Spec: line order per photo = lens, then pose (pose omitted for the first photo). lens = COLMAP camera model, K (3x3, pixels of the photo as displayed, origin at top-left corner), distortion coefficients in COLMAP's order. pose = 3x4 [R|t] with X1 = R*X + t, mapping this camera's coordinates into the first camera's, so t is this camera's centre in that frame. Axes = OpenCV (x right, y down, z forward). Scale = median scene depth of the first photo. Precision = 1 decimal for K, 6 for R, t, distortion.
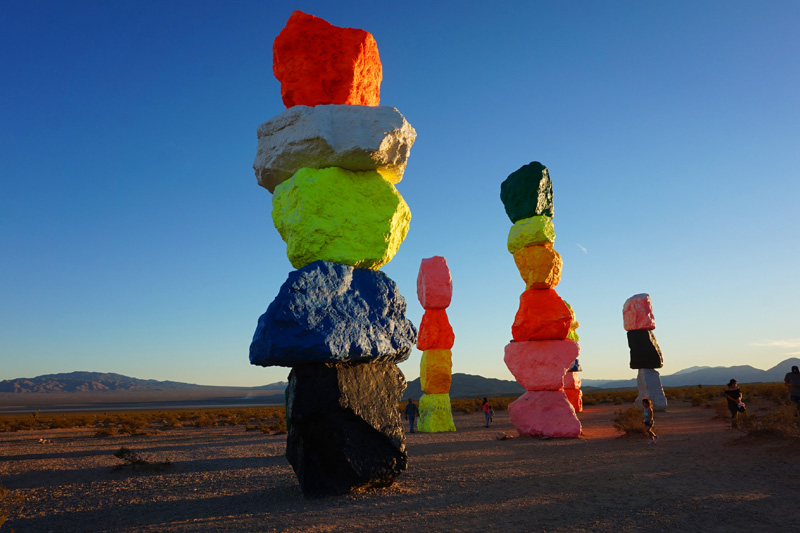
lens RADIAL K [[536.6, 0, 400.0], [0, 536.6, 266.5], [0, 0, 1]] dist [-0.059691, 0.045642]
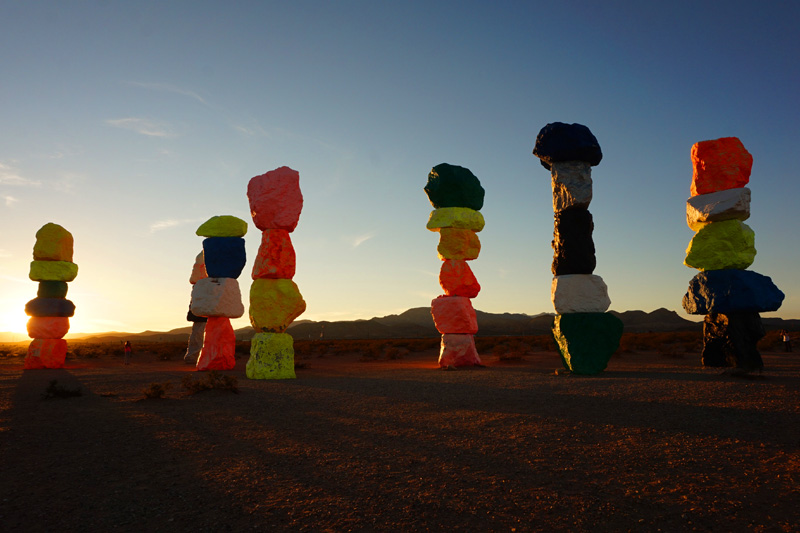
lens RADIAL K [[540.8, 0, 400.0], [0, 540.8, 266.5], [0, 0, 1]] dist [0.001820, 0.000859]
pose [[-0.125086, 0.175156, 0.976562, -2.118977], [-0.217435, 0.955525, -0.199234, 0.725753], [-0.968027, -0.237260, -0.081438, 2.493828]]
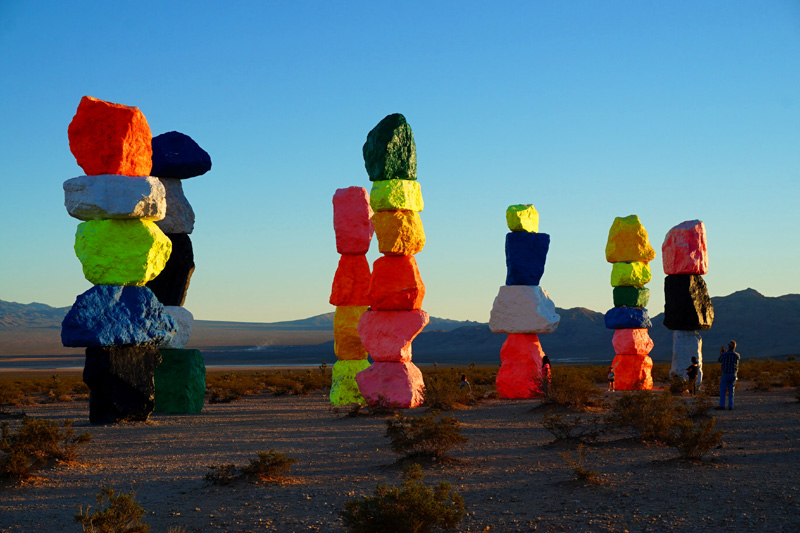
lens RADIAL K [[1355.1, 0, 400.0], [0, 1355.1, 266.5], [0, 0, 1]] dist [0.009028, -0.004113]
pose [[0.985698, 0.006814, -0.168383, 1.321297], [0.023109, 0.984278, 0.175106, -0.701055], [0.166929, -0.176493, 0.970044, -2.583511]]
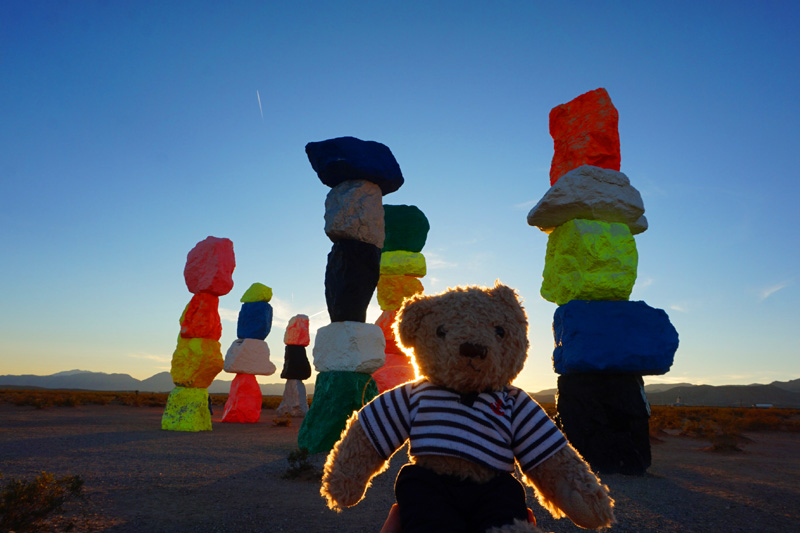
lens RADIAL K [[536.6, 0, 400.0], [0, 536.6, 266.5], [0, 0, 1]] dist [-0.059691, 0.045642]
pose [[0.504381, 0.262680, 0.822556, -1.466951], [-0.255939, 0.955277, -0.148125, 0.241869], [-0.824679, -0.135812, 0.549054, 0.711624]]
